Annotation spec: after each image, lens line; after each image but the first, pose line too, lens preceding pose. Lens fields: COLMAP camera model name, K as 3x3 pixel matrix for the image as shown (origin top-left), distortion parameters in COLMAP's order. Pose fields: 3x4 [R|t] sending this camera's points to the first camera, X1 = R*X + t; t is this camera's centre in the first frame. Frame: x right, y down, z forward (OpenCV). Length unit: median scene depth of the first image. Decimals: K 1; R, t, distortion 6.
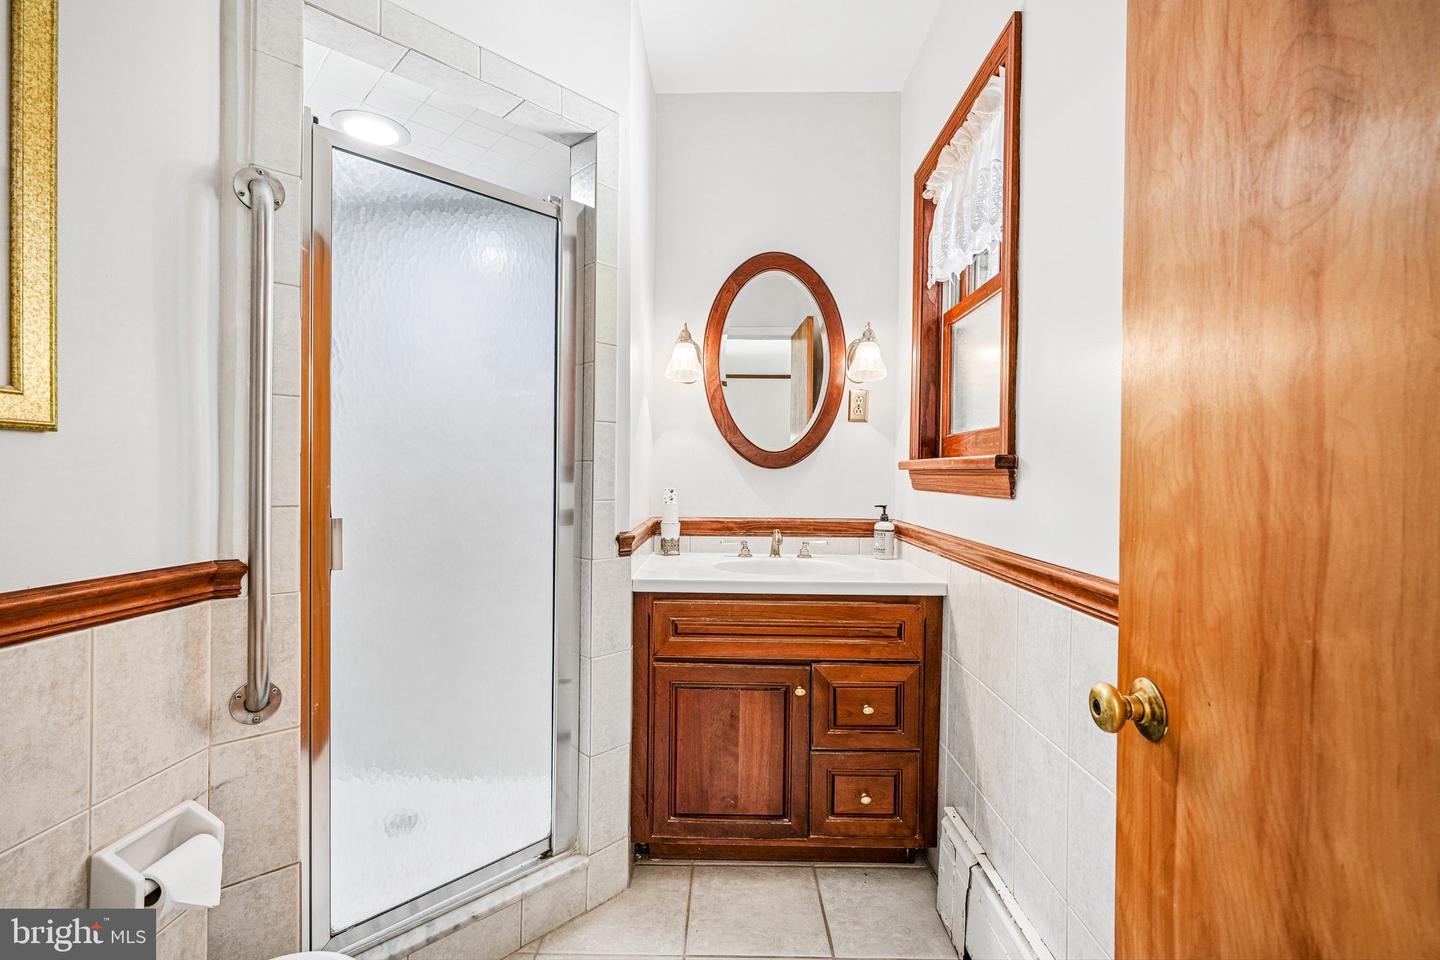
lens RADIAL K [[635.6, 0, 719.0], [0, 635.6, 479.8], [0, 0, 1]] dist [0.000607, 0.000511]
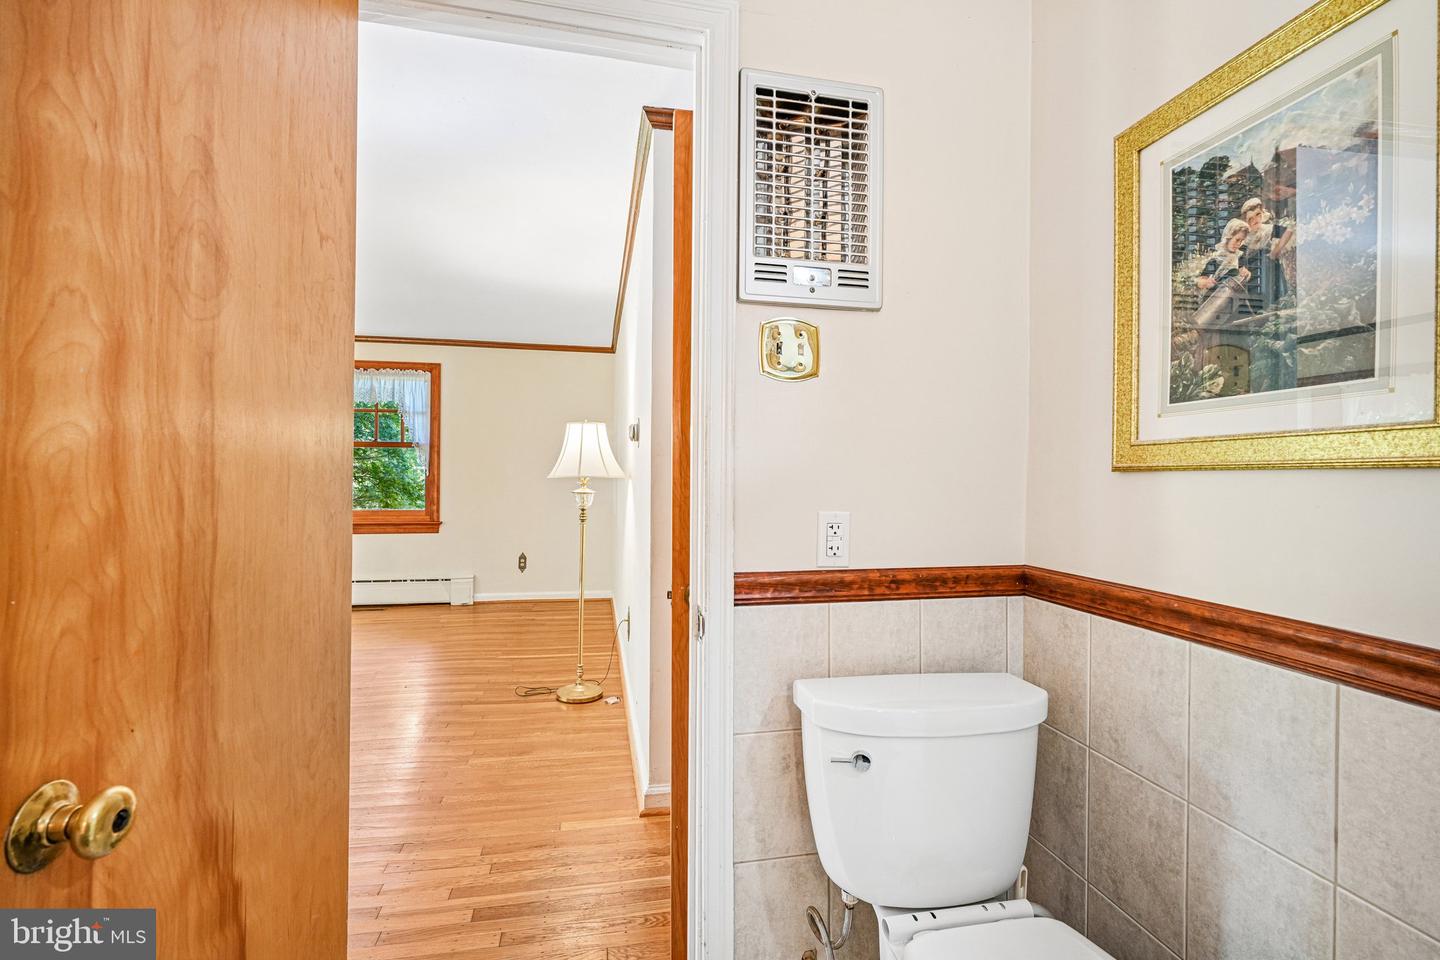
lens RADIAL K [[635.6, 0, 719.0], [0, 635.6, 479.8], [0, 0, 1]] dist [0.000607, 0.000511]
pose [[-0.978344, -0.015288, -0.206421, 0.080626], [-0.017630, 0.999799, 0.009509, -0.060040], [0.206234, 0.012942, -0.978417, 1.999021]]
